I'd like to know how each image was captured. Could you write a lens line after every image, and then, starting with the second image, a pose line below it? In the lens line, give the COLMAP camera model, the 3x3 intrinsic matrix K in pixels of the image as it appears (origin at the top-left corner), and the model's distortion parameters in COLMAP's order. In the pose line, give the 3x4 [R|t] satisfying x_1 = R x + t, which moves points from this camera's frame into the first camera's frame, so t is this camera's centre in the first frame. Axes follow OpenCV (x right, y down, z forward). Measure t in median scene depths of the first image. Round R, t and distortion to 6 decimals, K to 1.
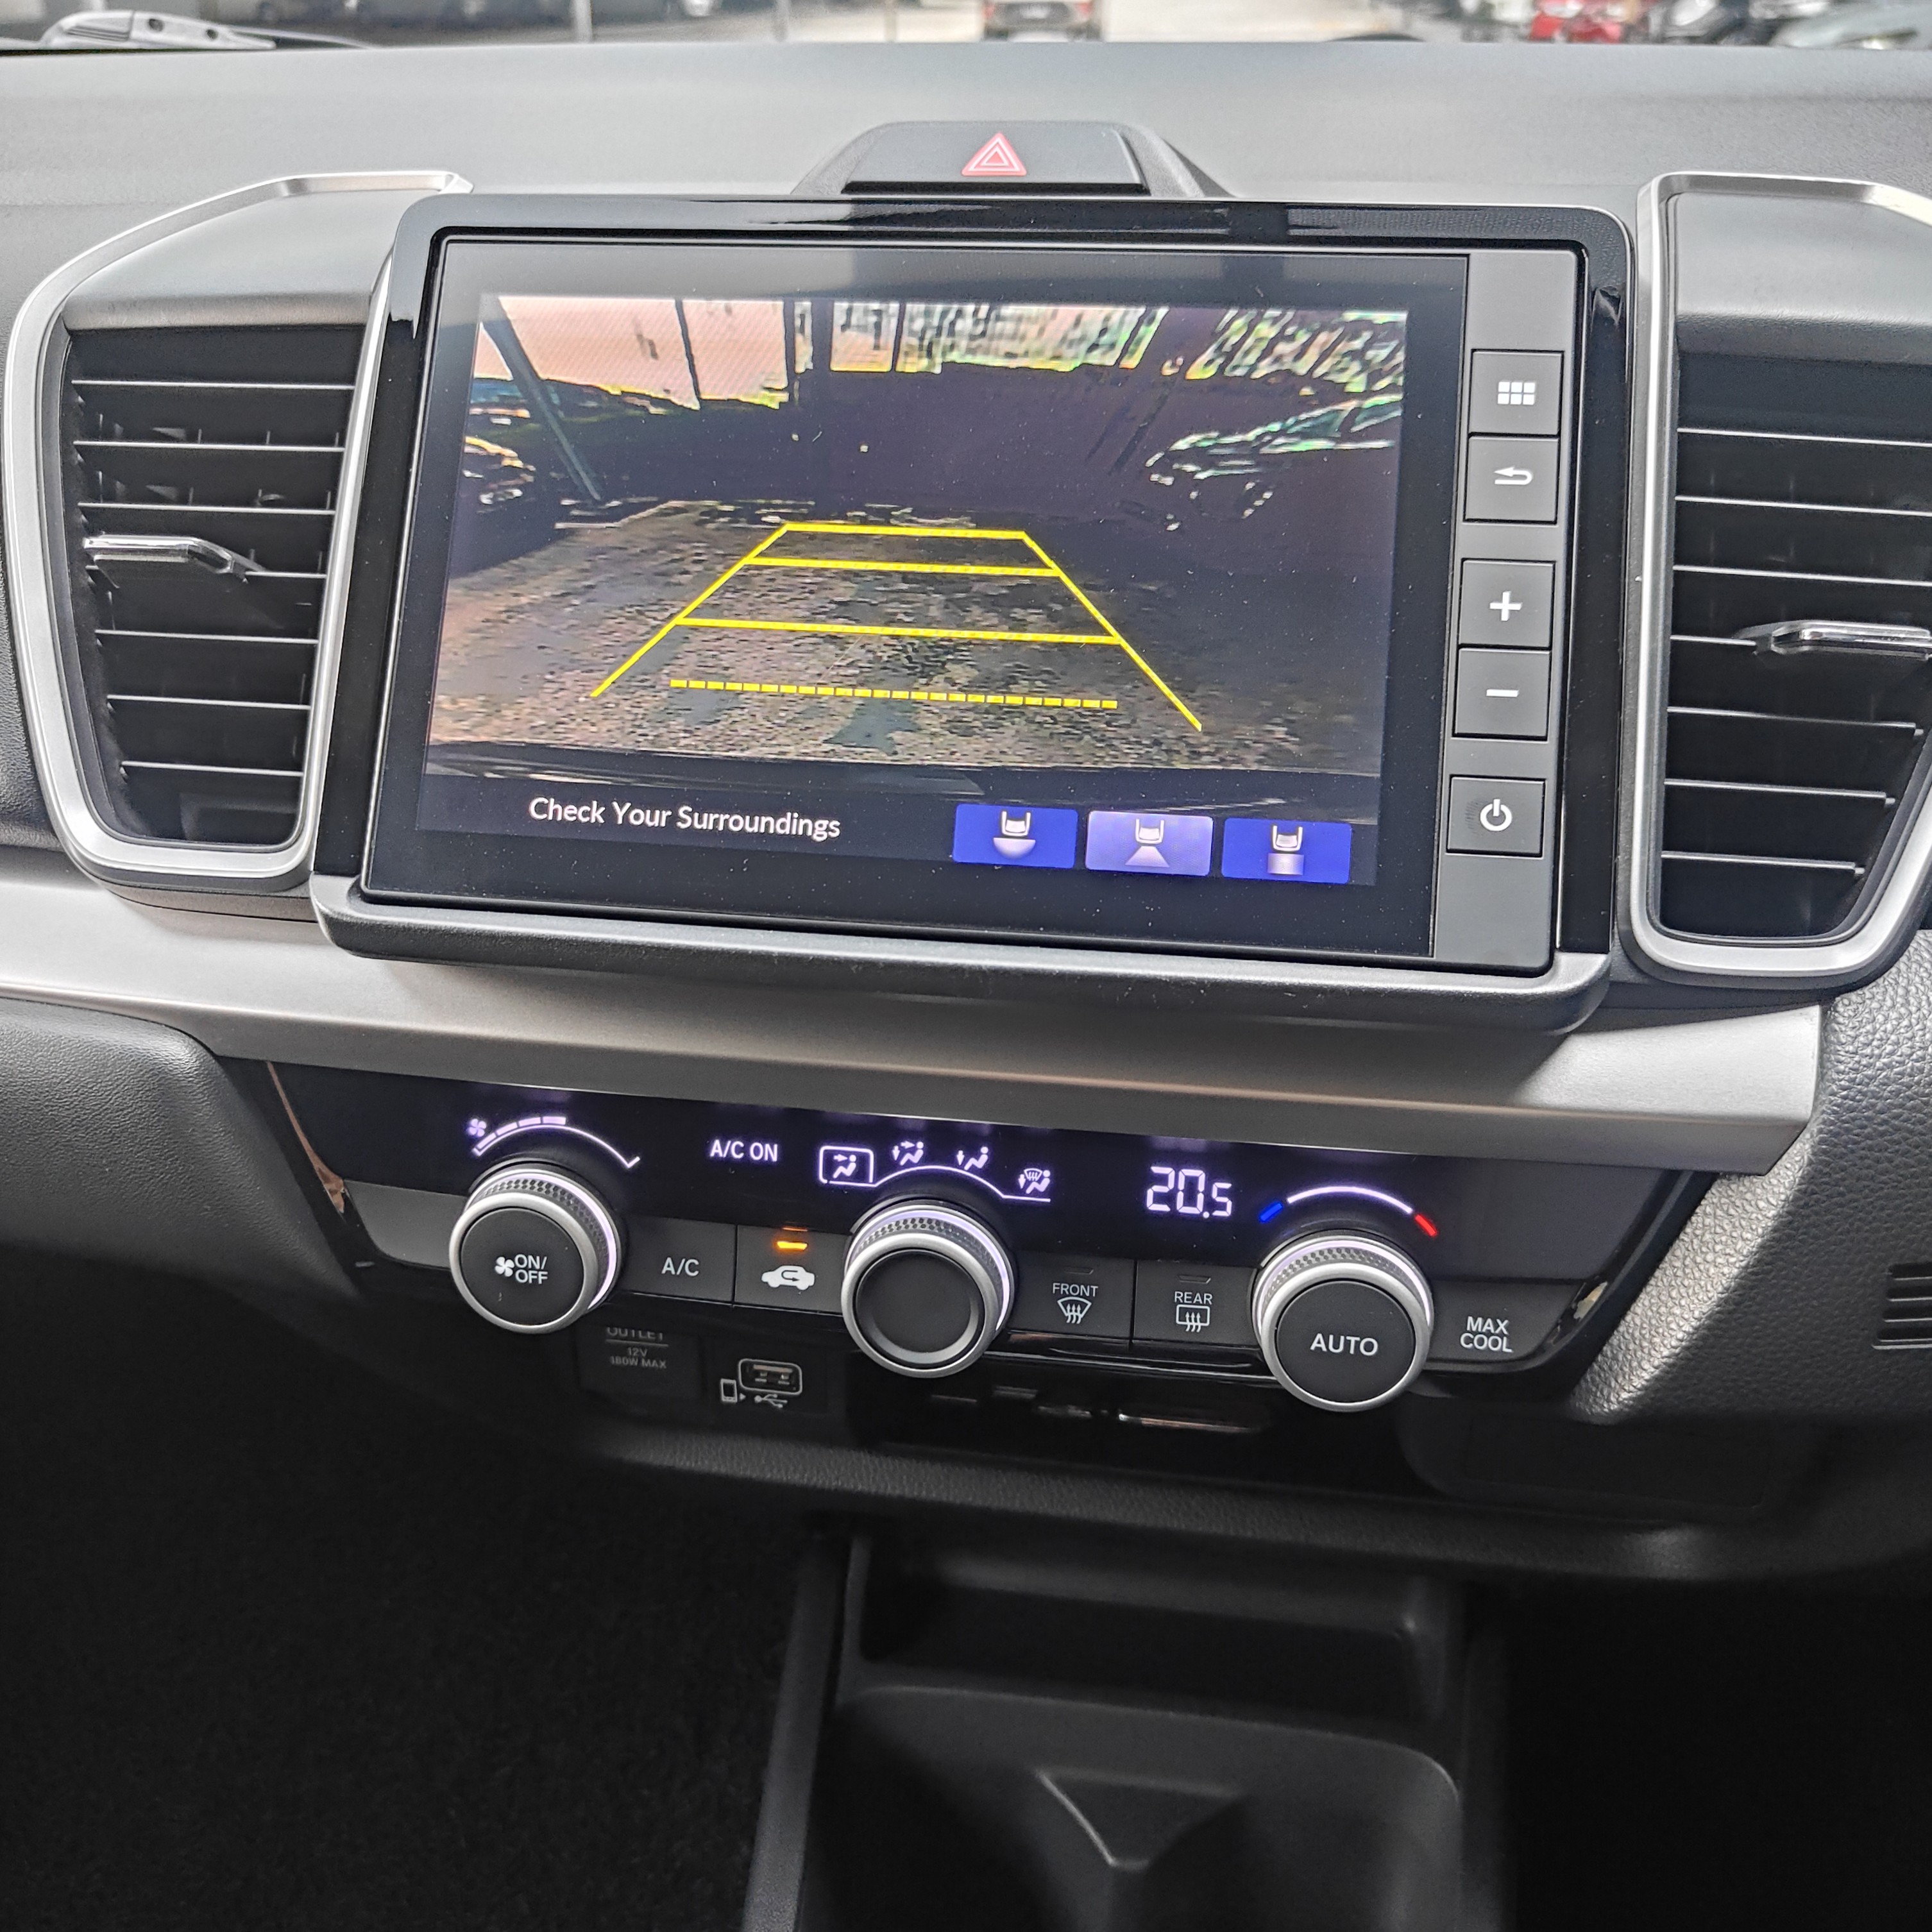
lens RADIAL K [[1934.2, 0, 966.0], [0, 1934.2, 966.0], [0, 0, 1]] dist [-0.007833, -0.005117]
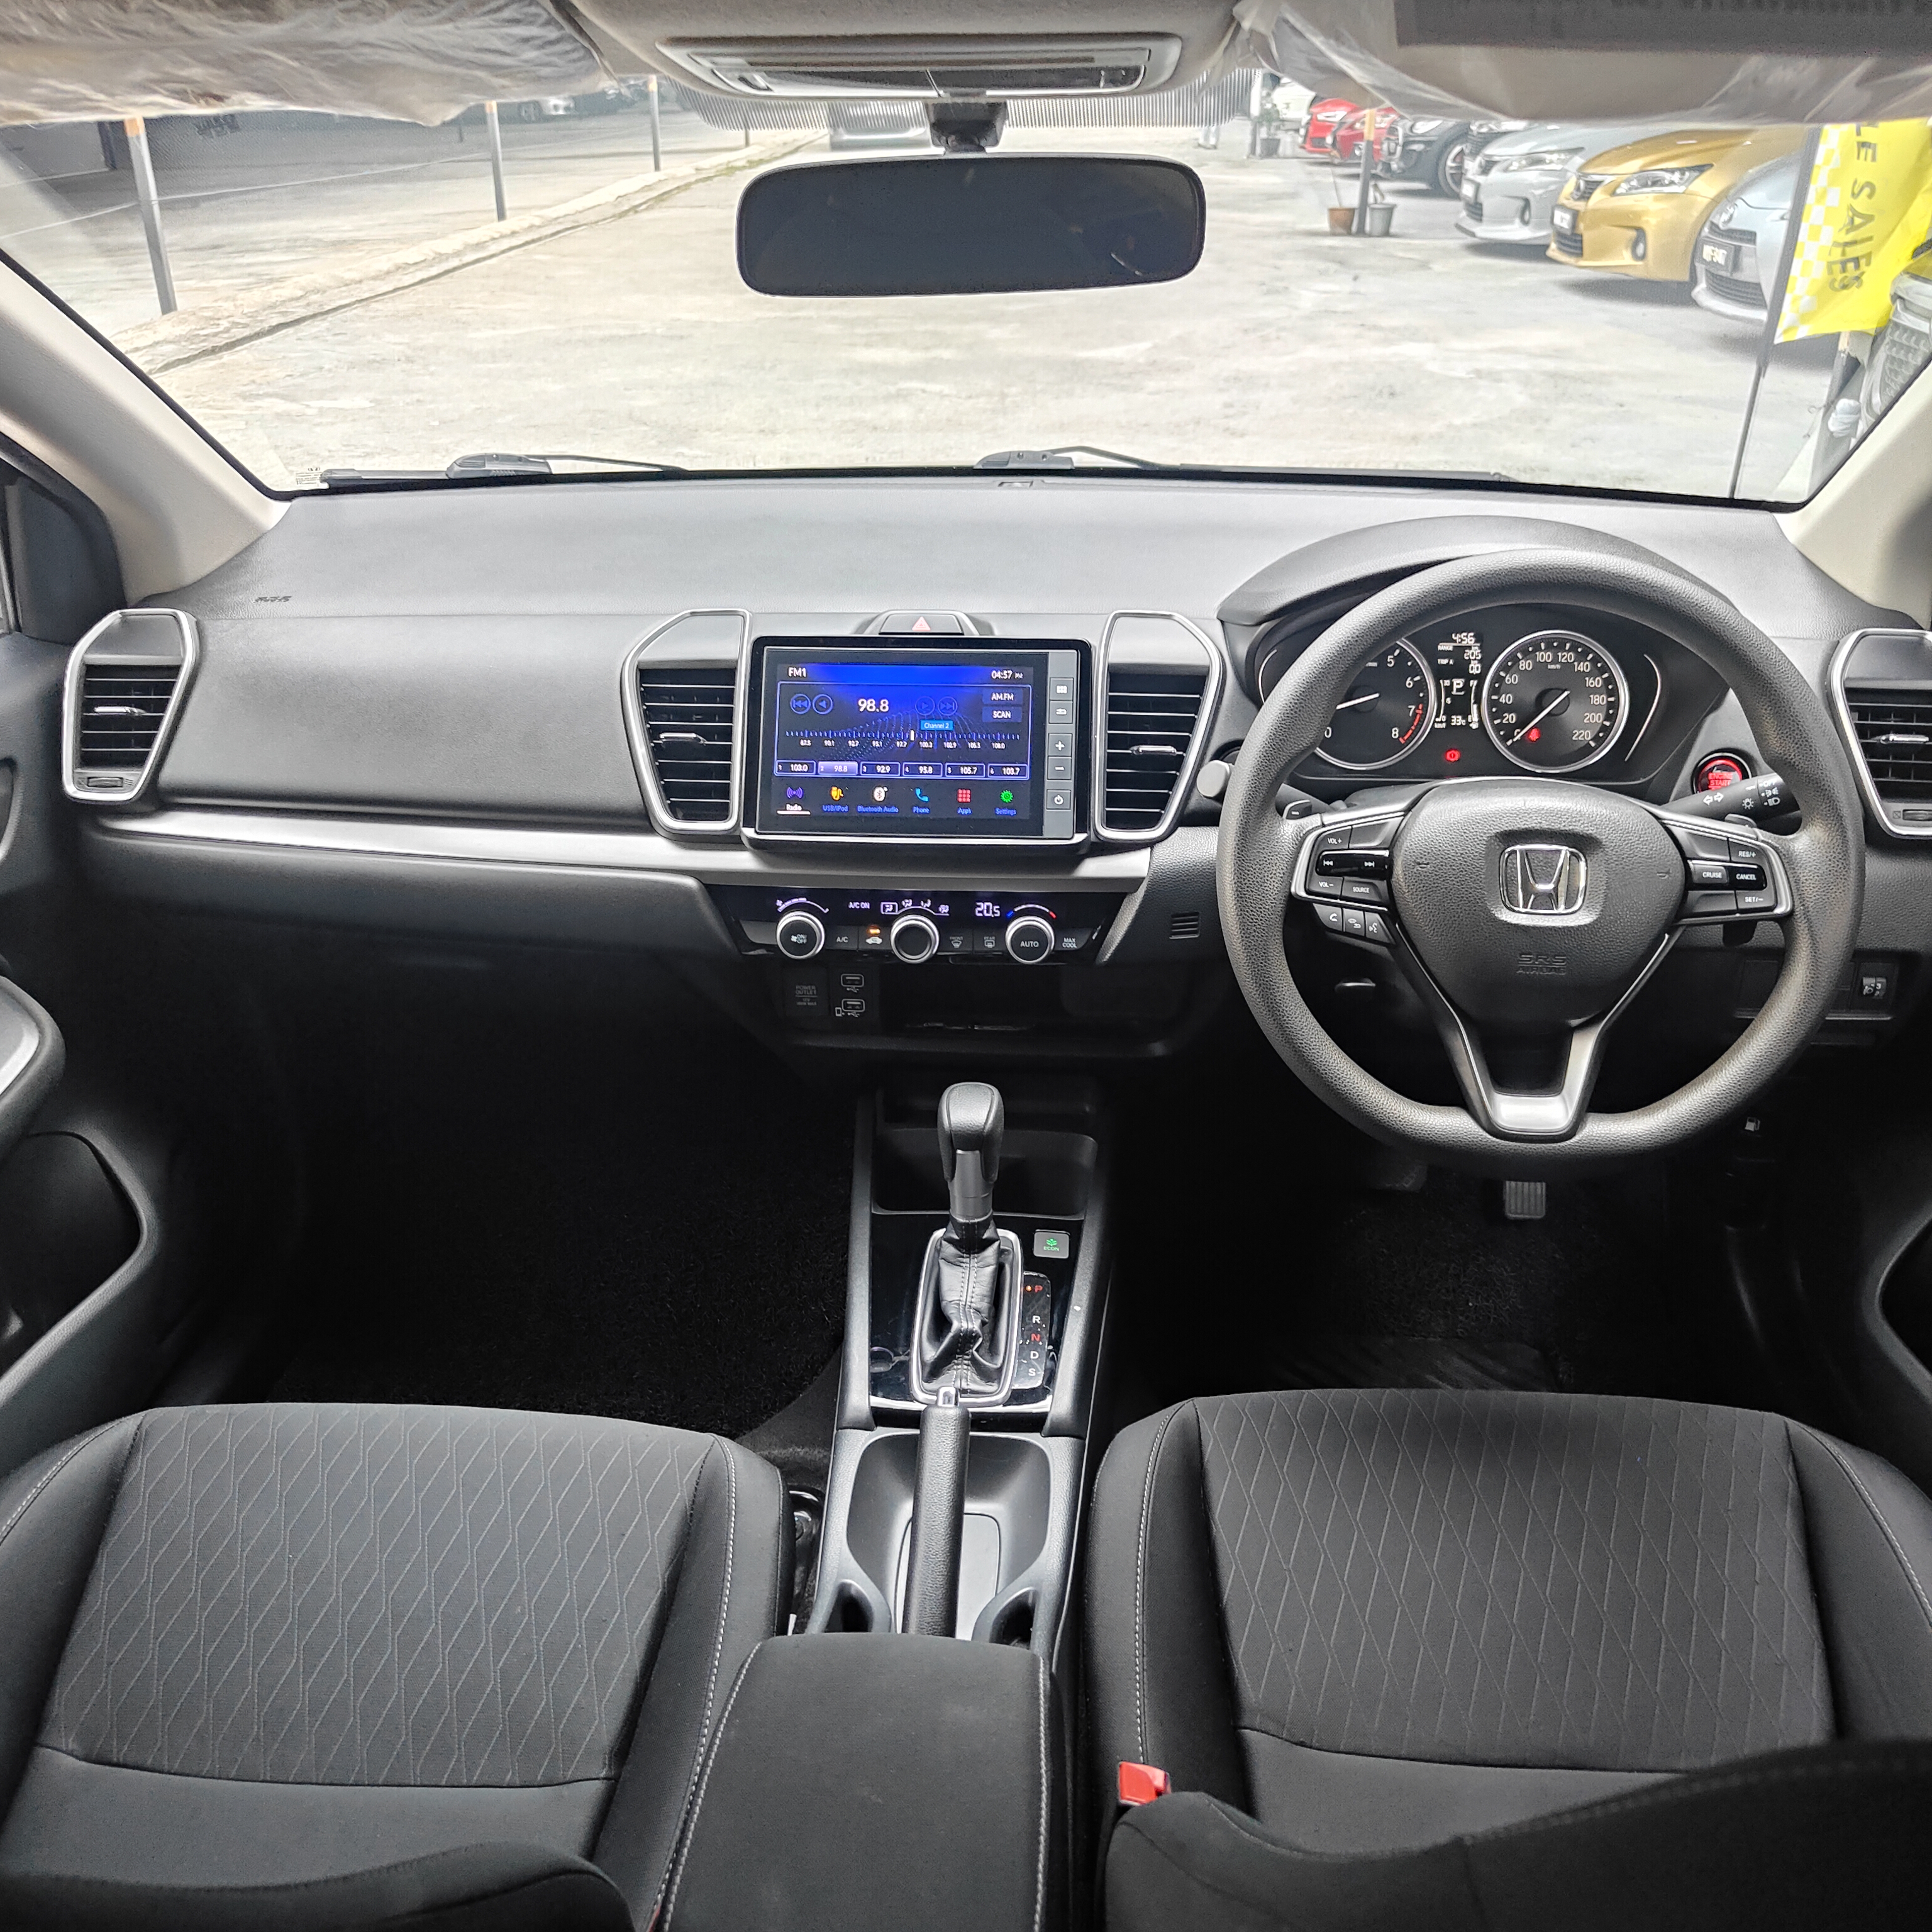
lens RADIAL K [[1799.1, 0, 968.4], [0, 1799.1, 959.4], [0, 0, 1]] dist [0.009858, 0.001547]
pose [[0.996694, -0.040369, 0.070506, -0.161073], [0.041577, 0.999011, -0.015741, 0.267417], [-0.069801, 0.018620, 0.997387, -2.362042]]
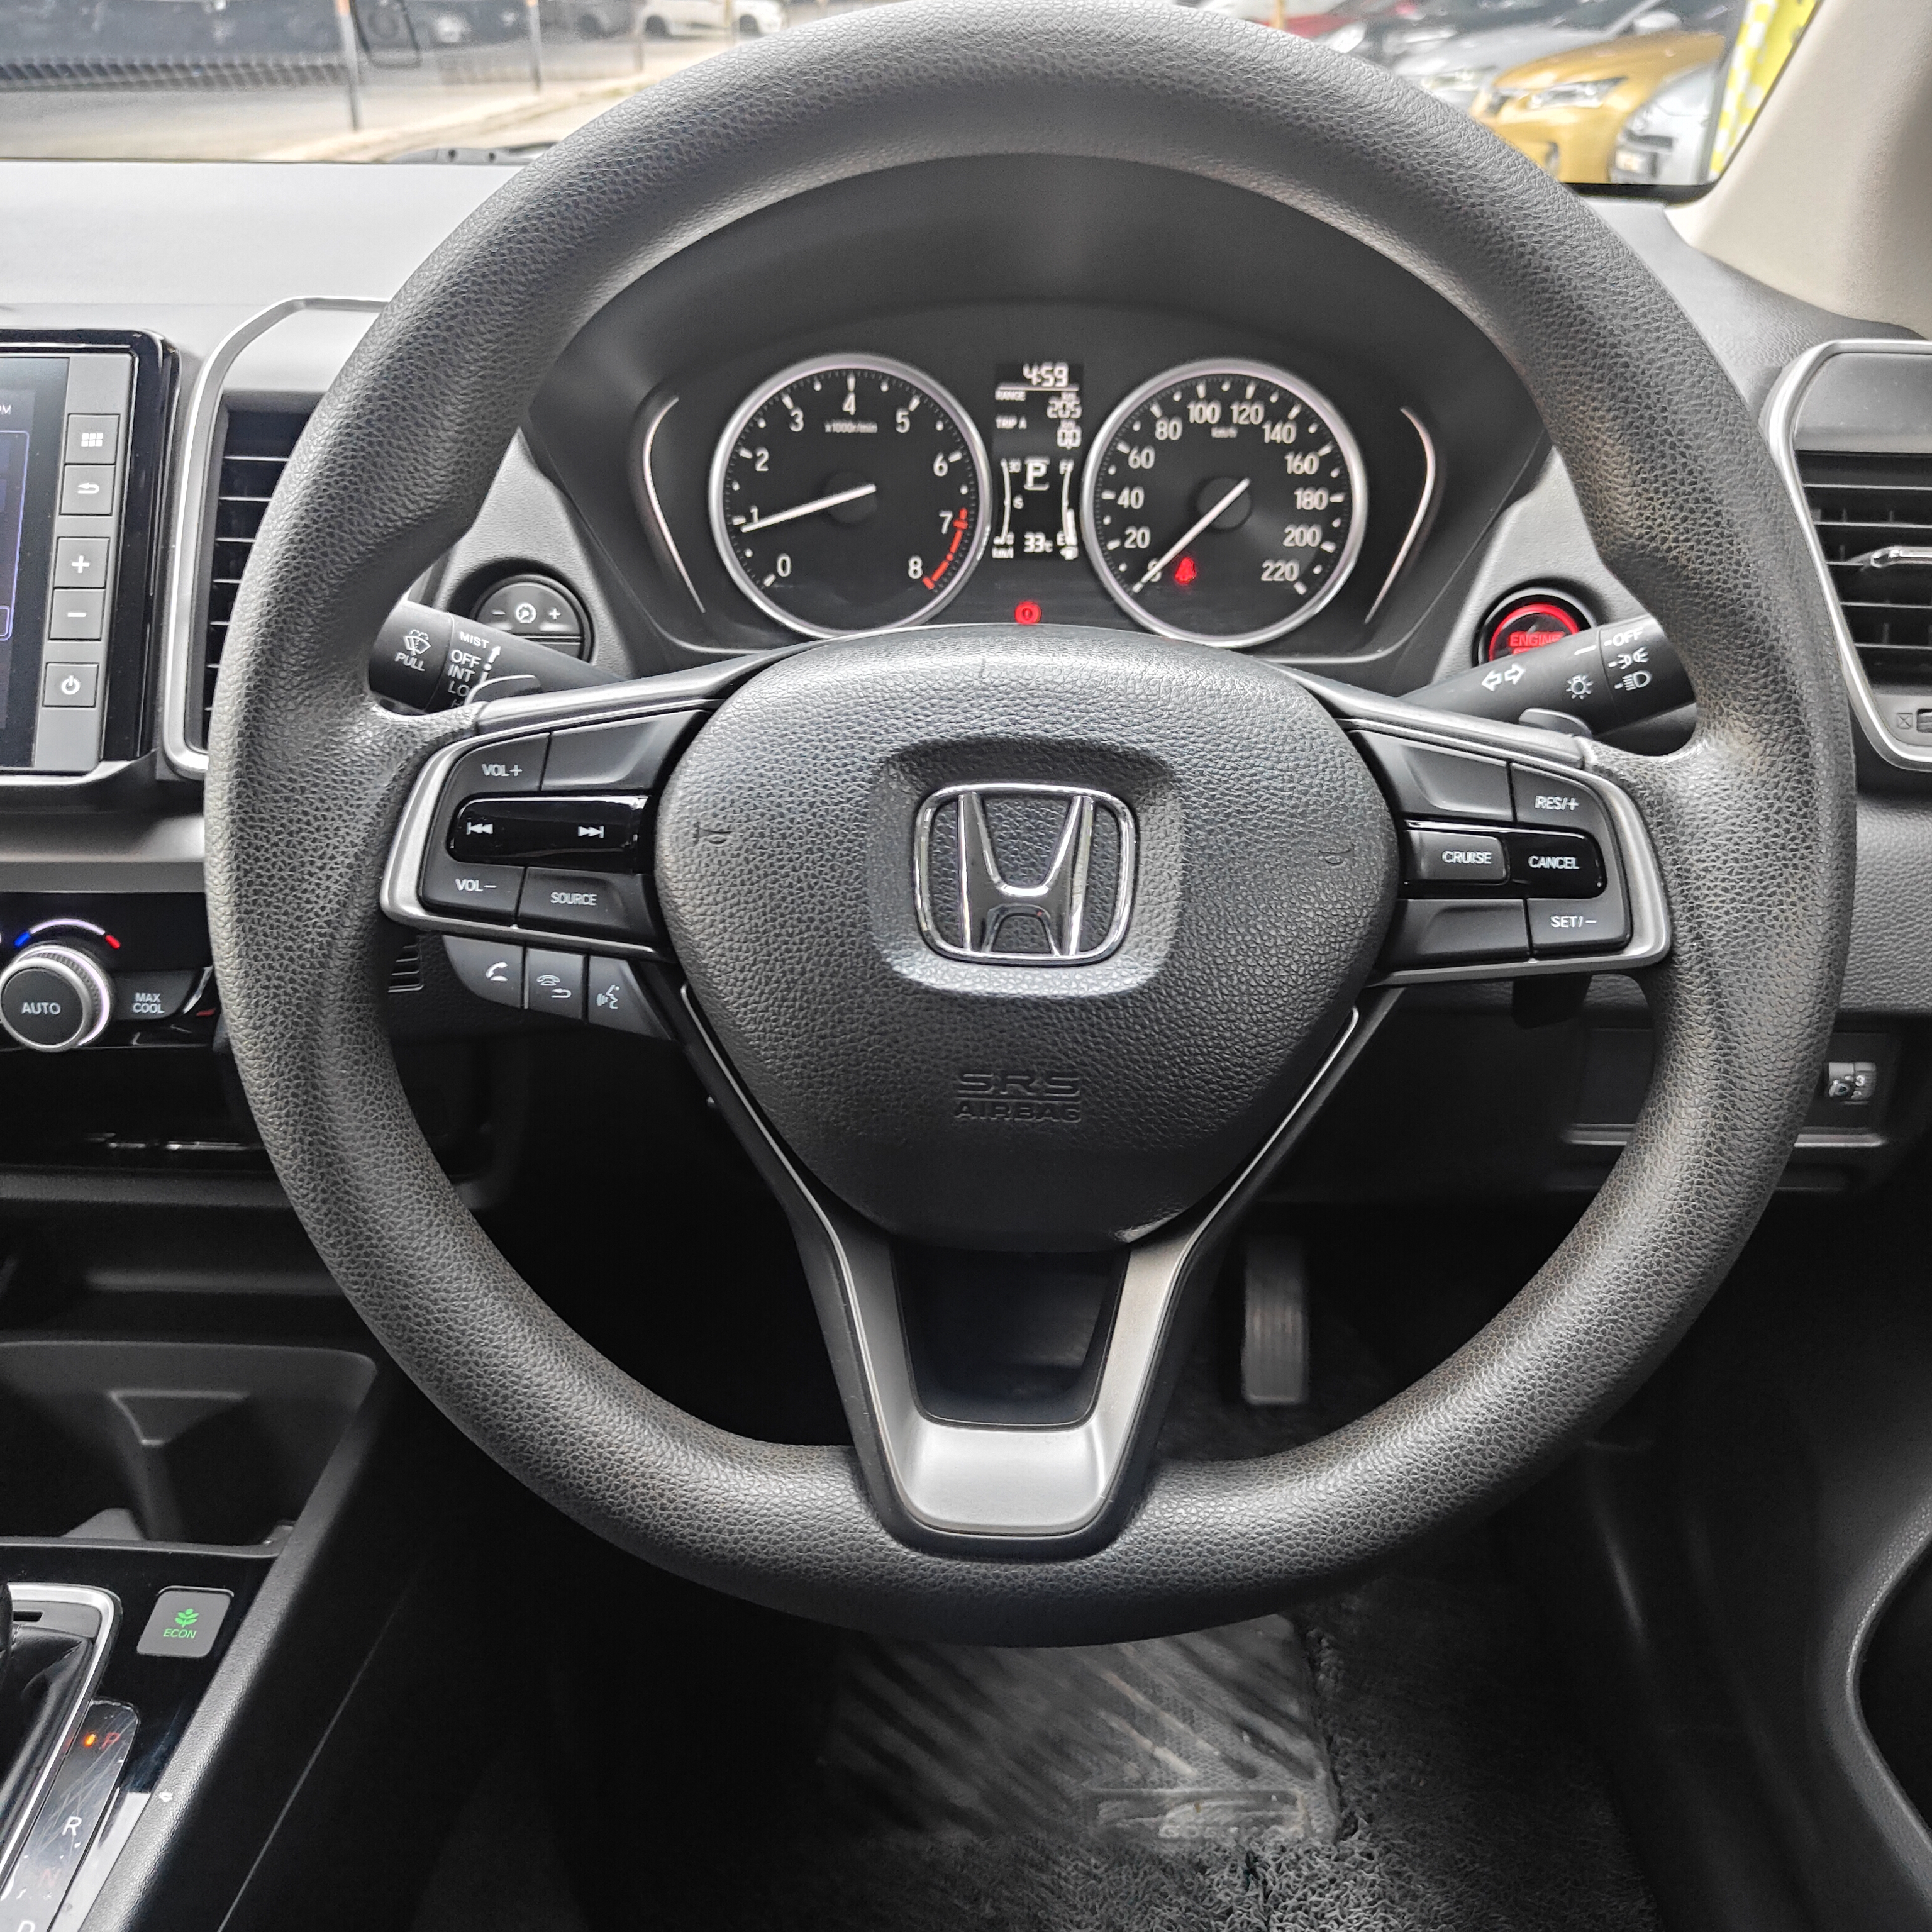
lens RADIAL K [[1870.5, 0, 966.0], [0, 1870.5, 966.0], [0, 0, 1]] dist [0.070732, -0.164117]
pose [[0.991550, -0.048590, 0.120281, 0.775832], [0.048024, 0.998817, 0.007601, 0.180420], [-0.120508, -0.001760, 0.992711, -0.699481]]
